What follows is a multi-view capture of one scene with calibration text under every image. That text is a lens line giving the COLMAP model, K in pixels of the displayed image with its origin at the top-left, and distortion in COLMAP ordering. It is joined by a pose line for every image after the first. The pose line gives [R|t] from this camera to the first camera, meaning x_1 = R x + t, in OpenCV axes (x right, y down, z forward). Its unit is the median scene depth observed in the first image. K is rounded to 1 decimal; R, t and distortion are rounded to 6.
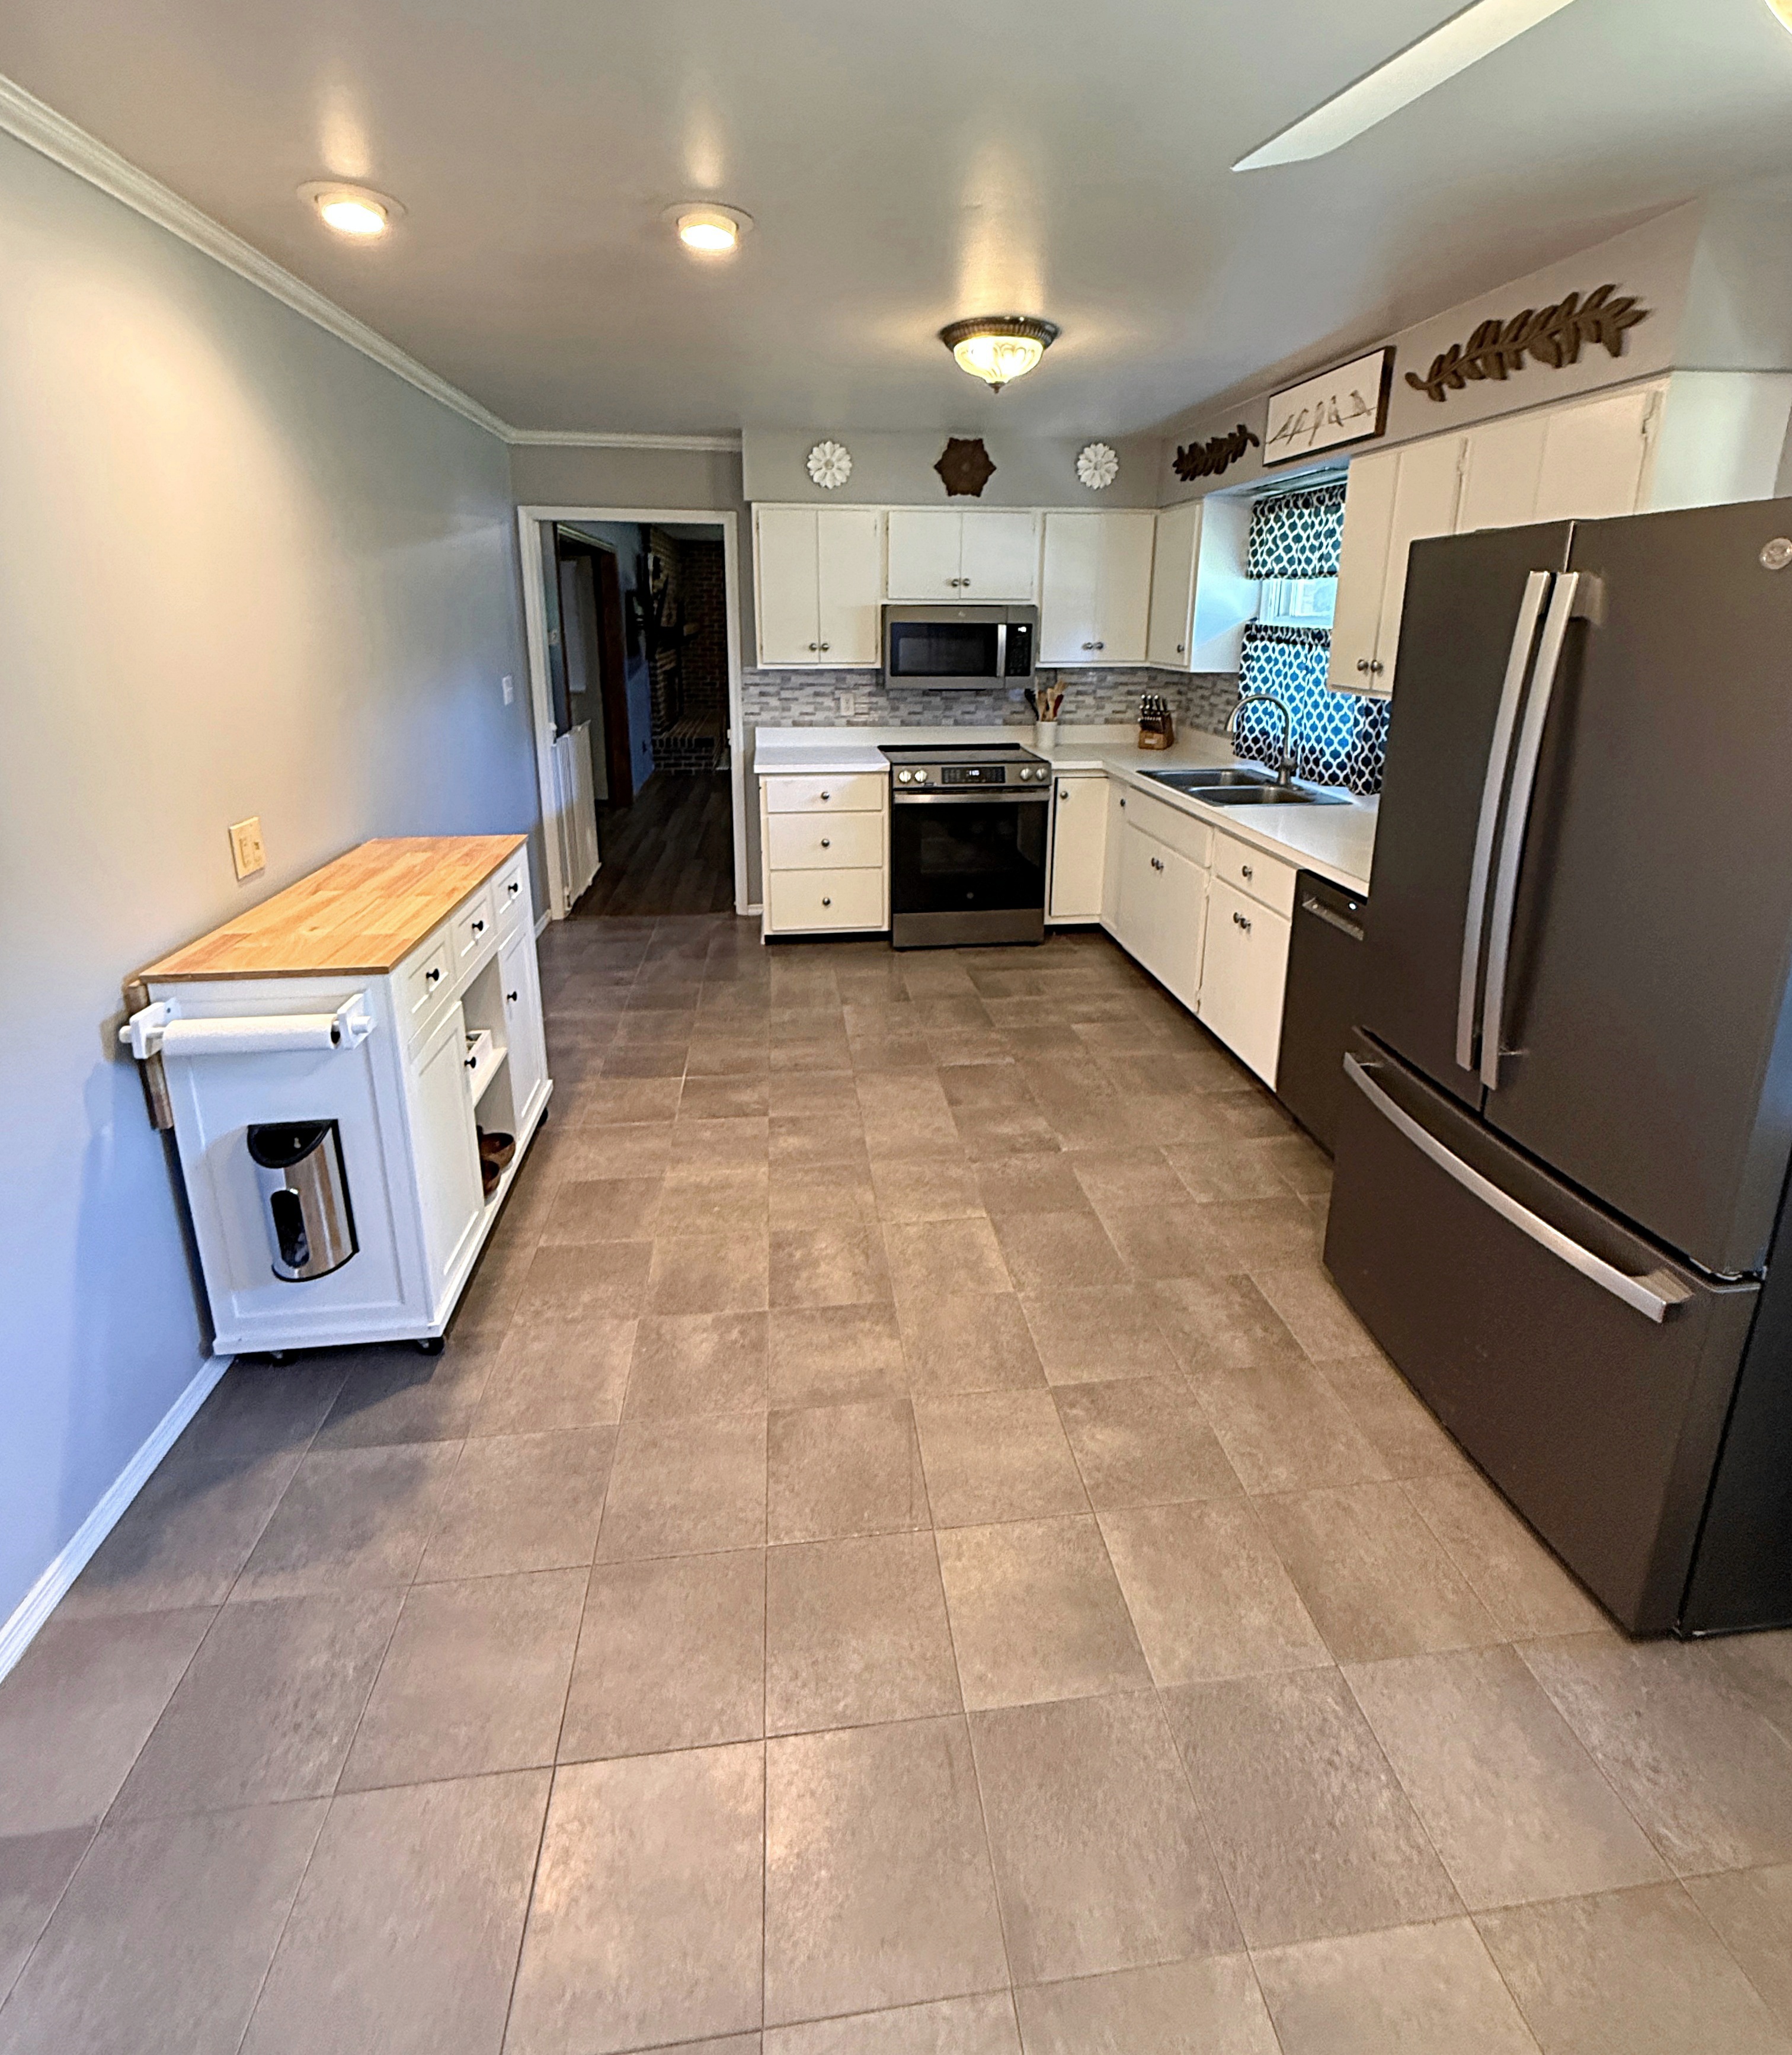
lens RADIAL K [[965.1, 0, 889.6], [0, 965.1, 848.9], [0, 0, 1]] dist [0.001029, 0.000112]
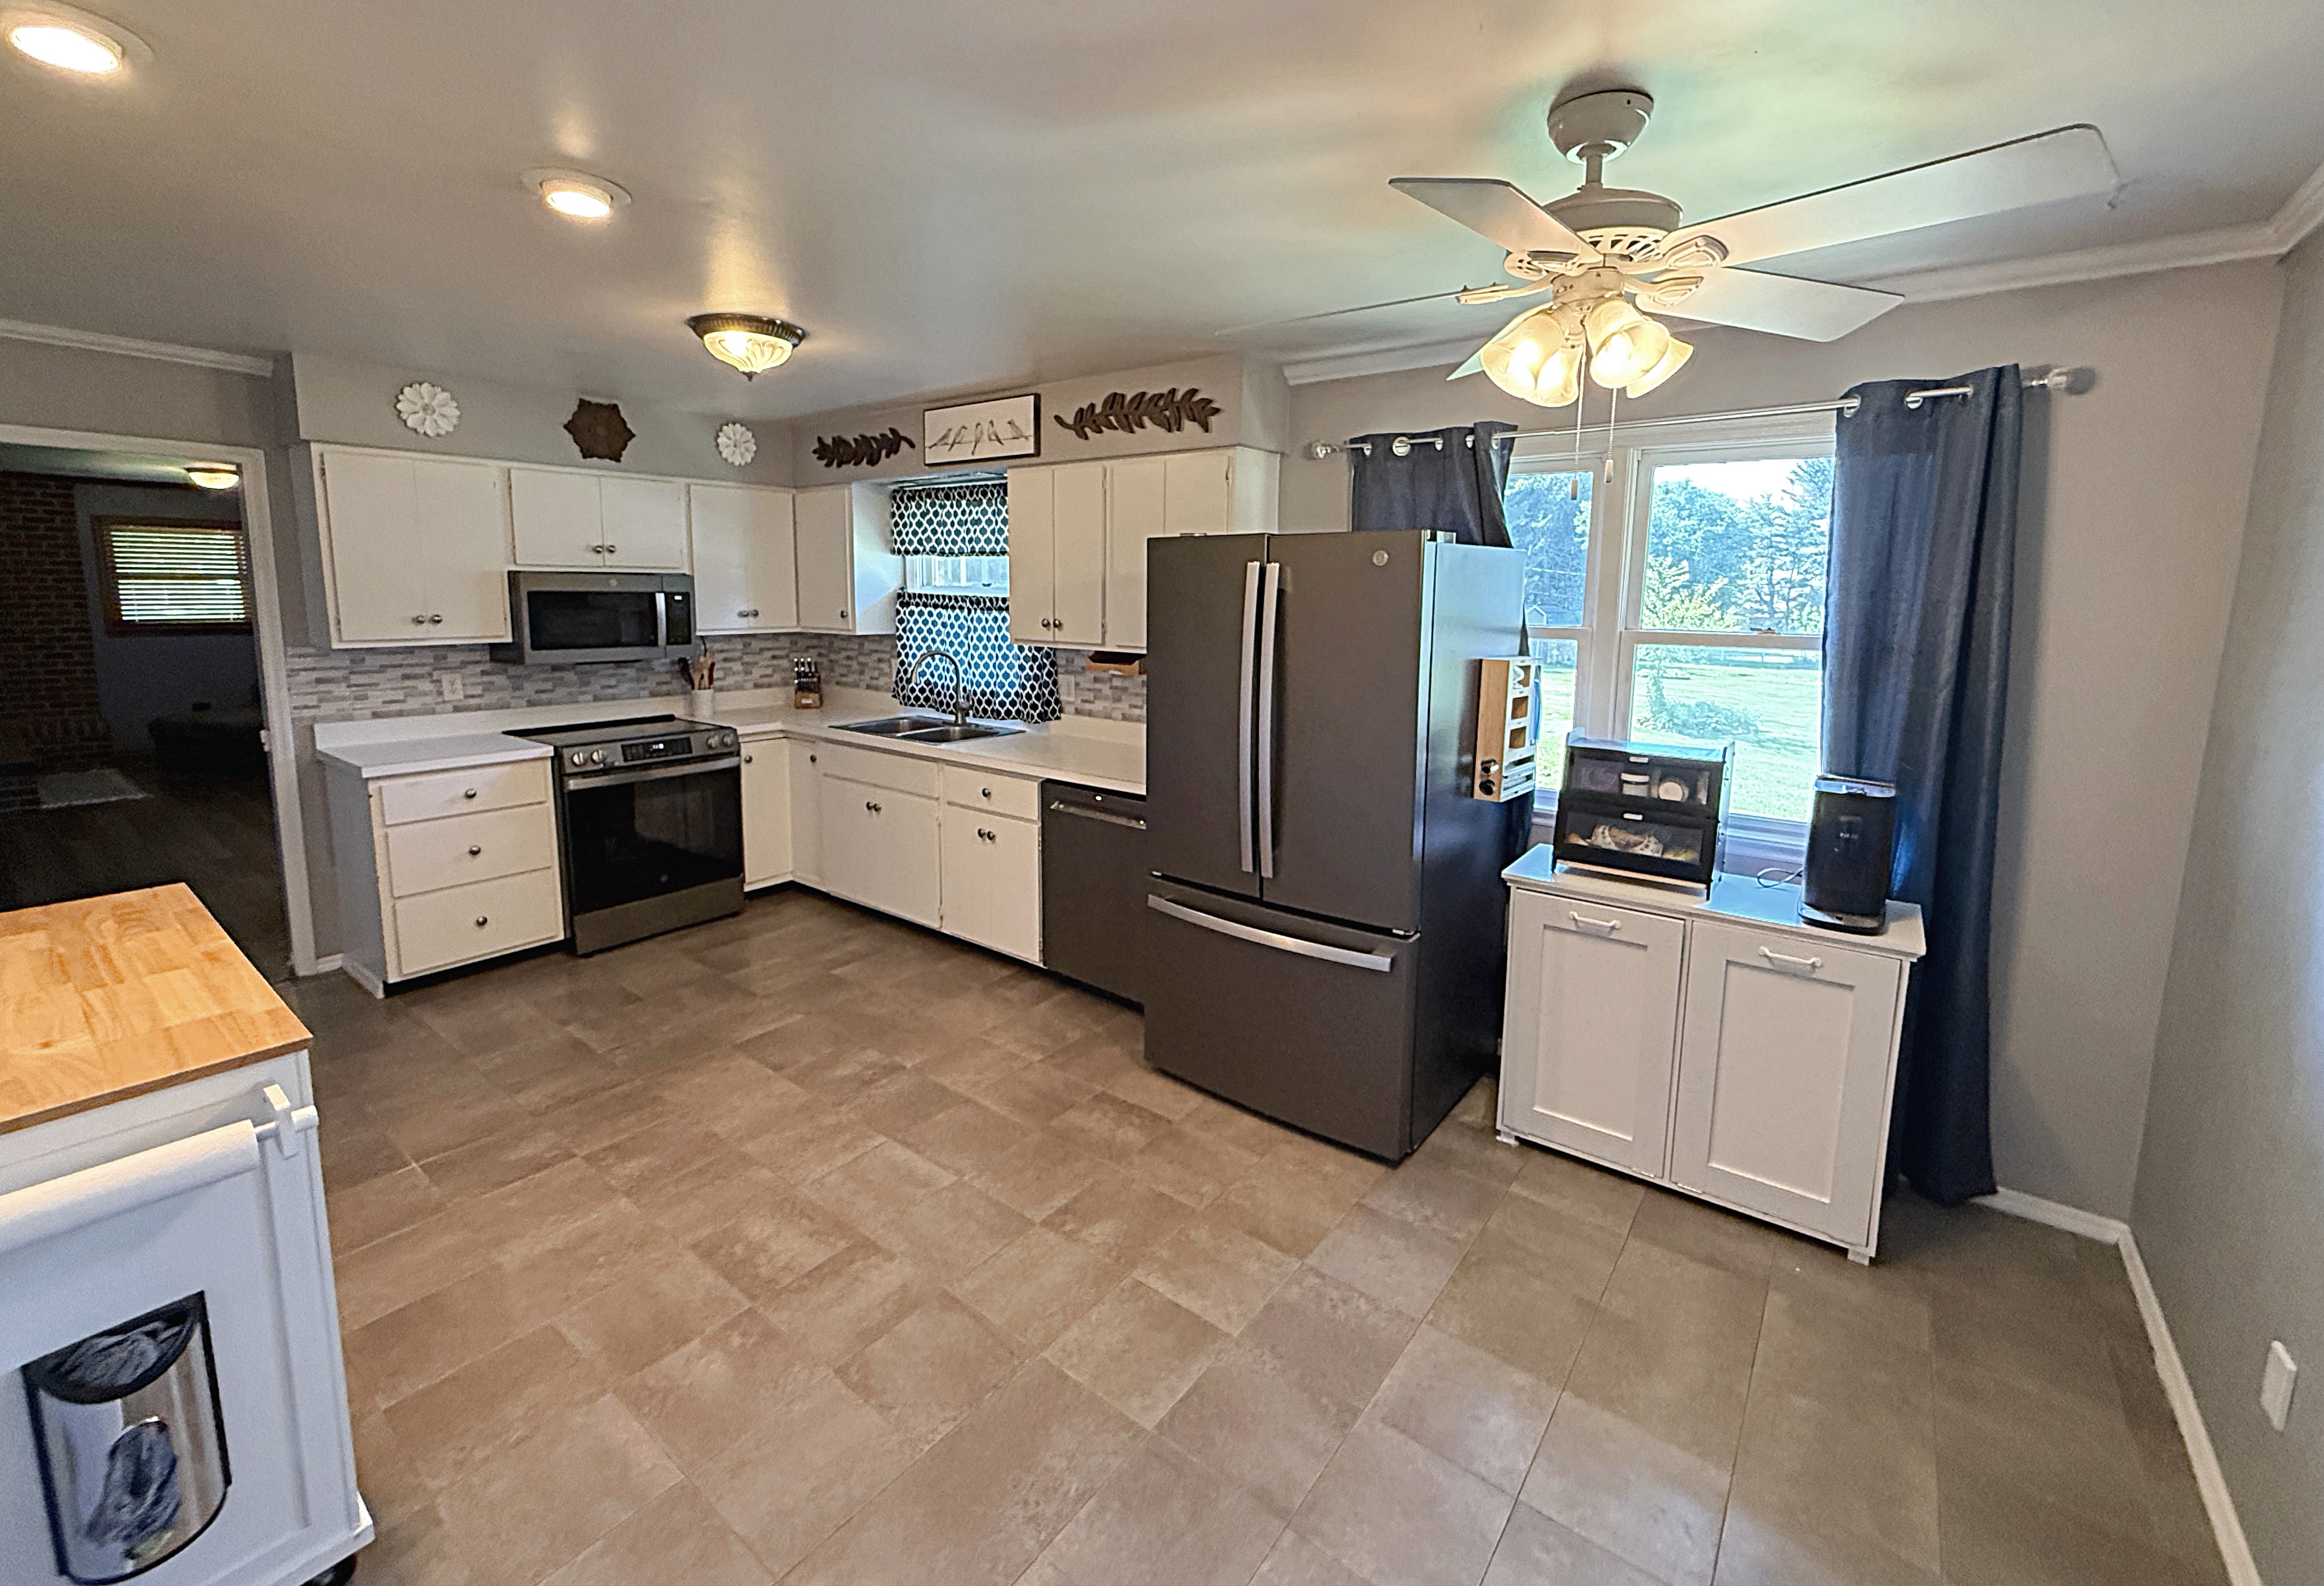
lens RADIAL K [[963.4, 0, 1157.4], [0, 963.4, 712.7], [0, 0, 1]] dist [-0.001348, -0.000154]
pose [[0.697905, -0.088656, 0.710682, -0.328837], [0.162517, 0.986027, -0.036591, 0.003518], [-0.697508, 0.141034, 0.702561, -0.014296]]
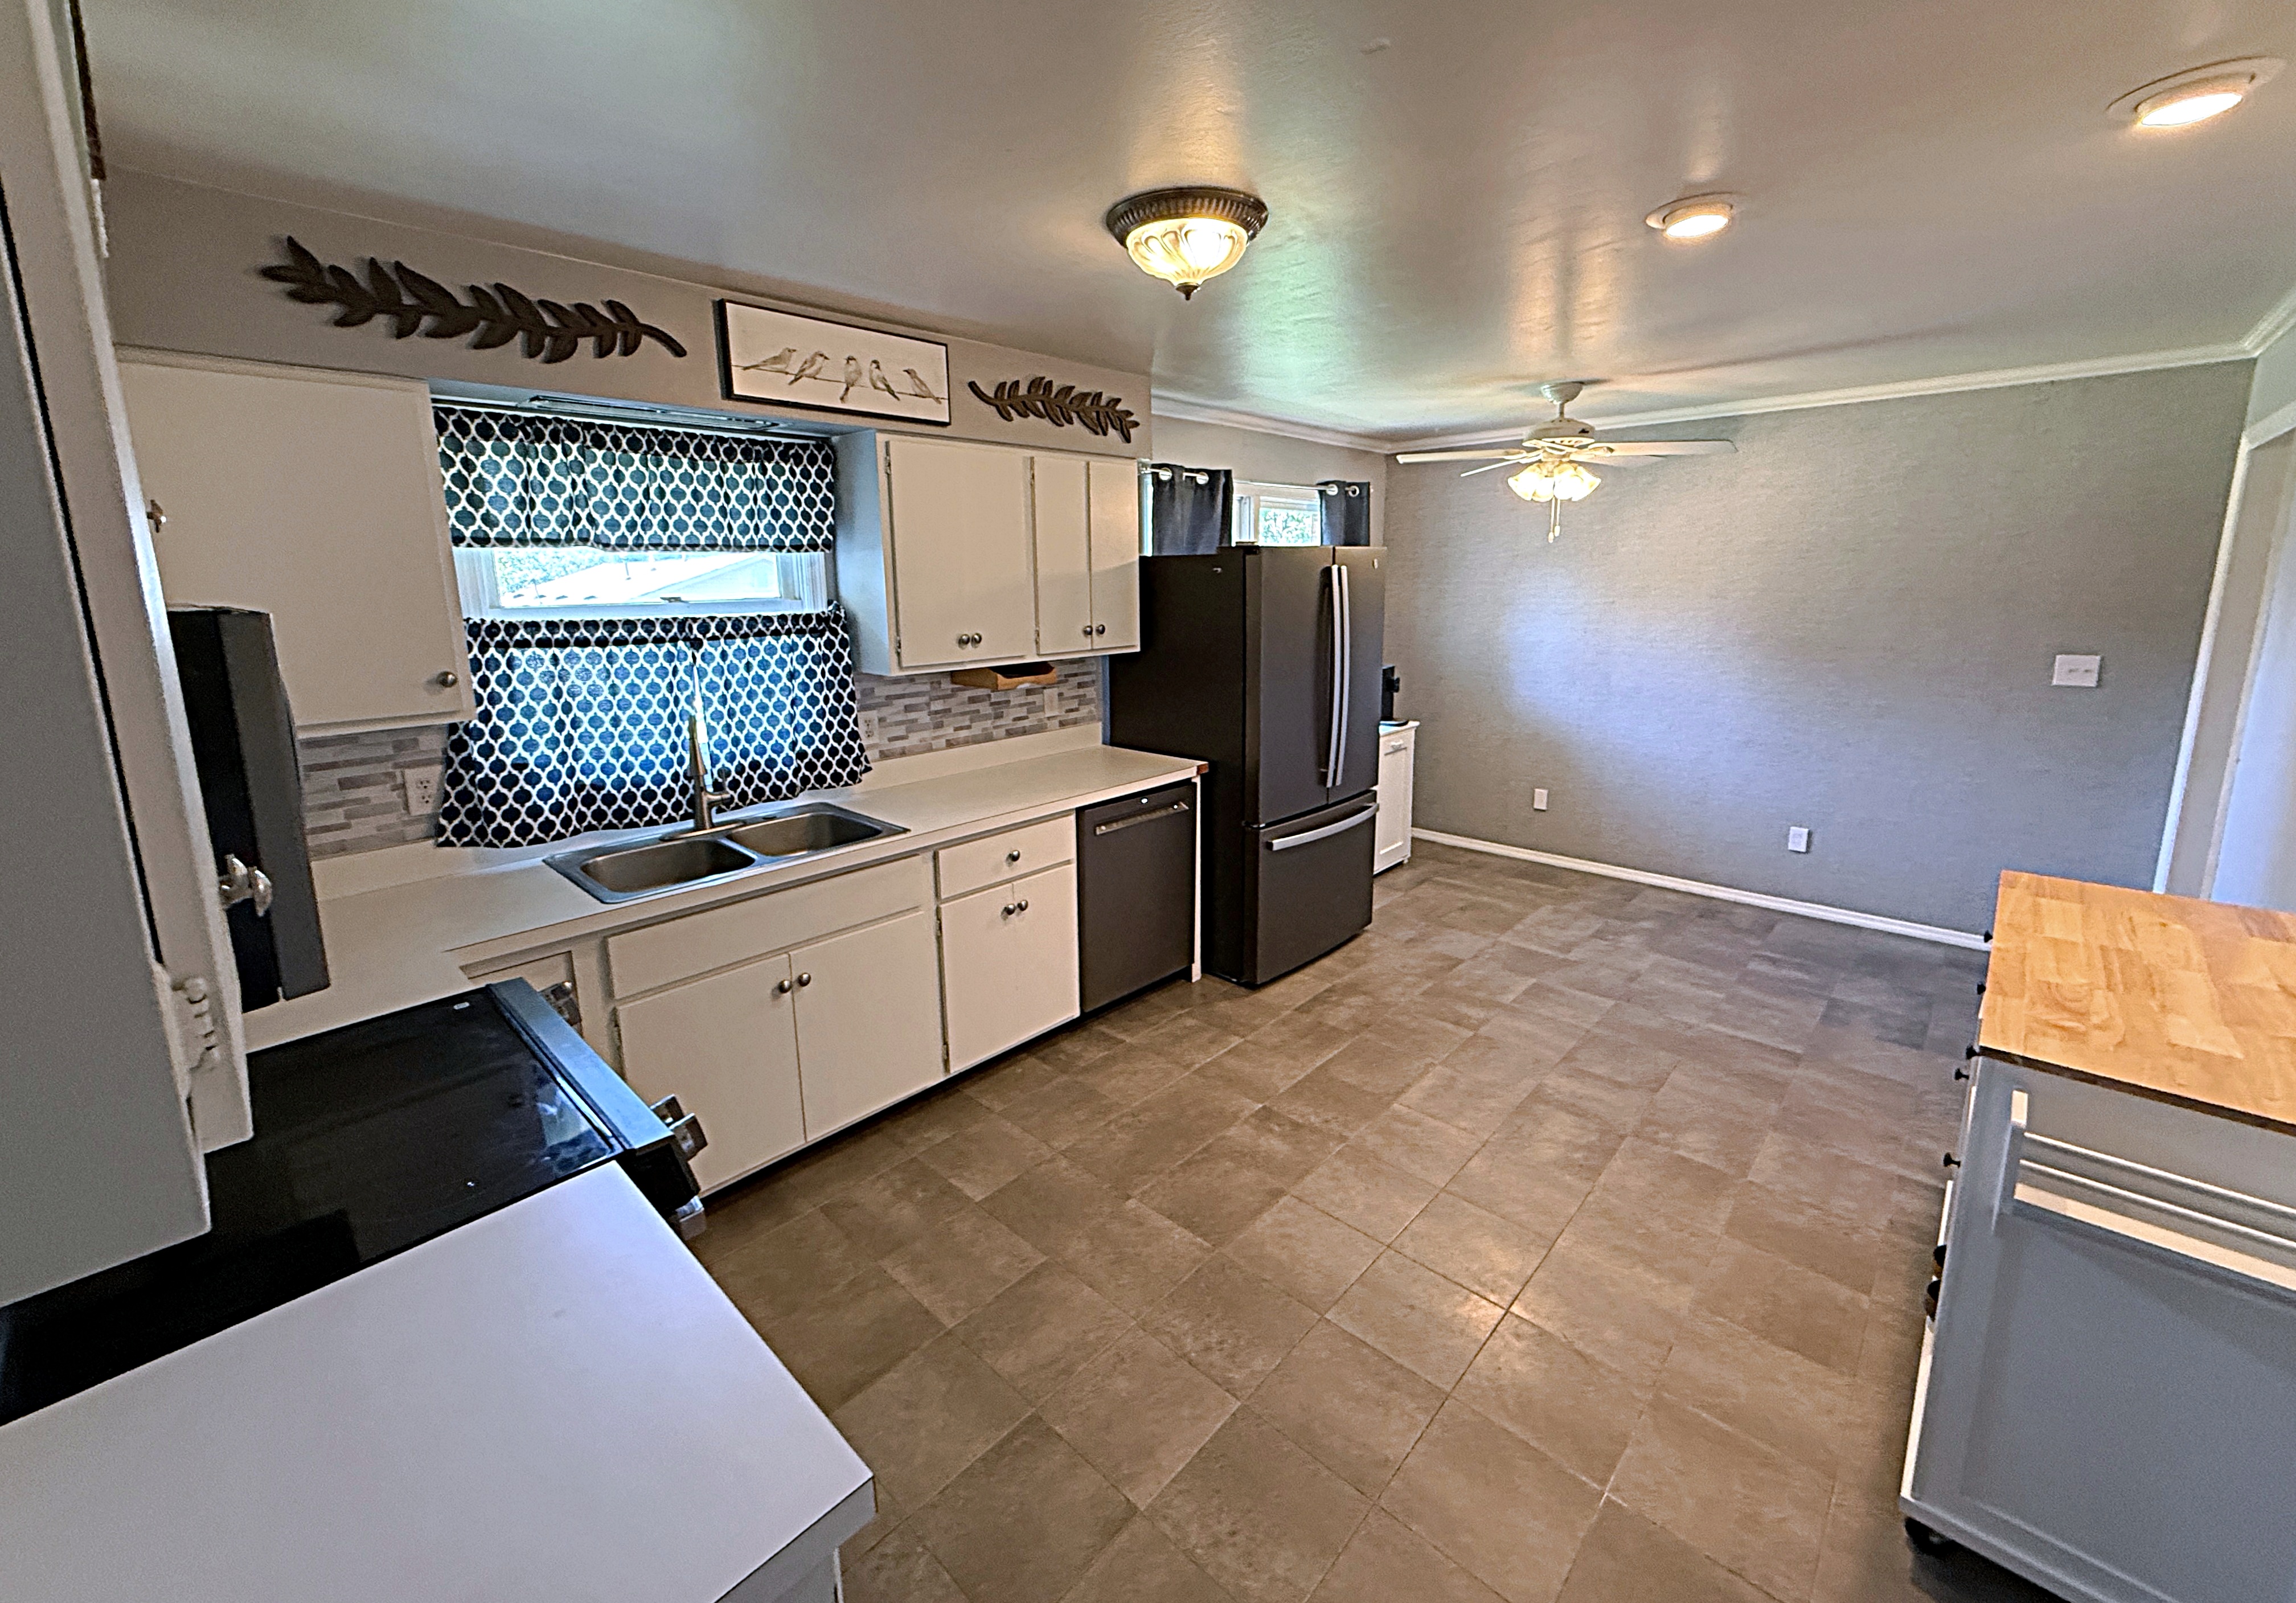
lens RADIAL K [[919.8, 0, 1147.5], [0, 919.8, 736.3], [0, 0, 1]] dist [-0.001443, -0.000020]
pose [[-0.646387, -0.125988, 0.752537, -0.388937], [0.195674, 0.925919, 0.323088, -0.354766], [-0.737493, 0.356091, -0.573849, 1.375468]]
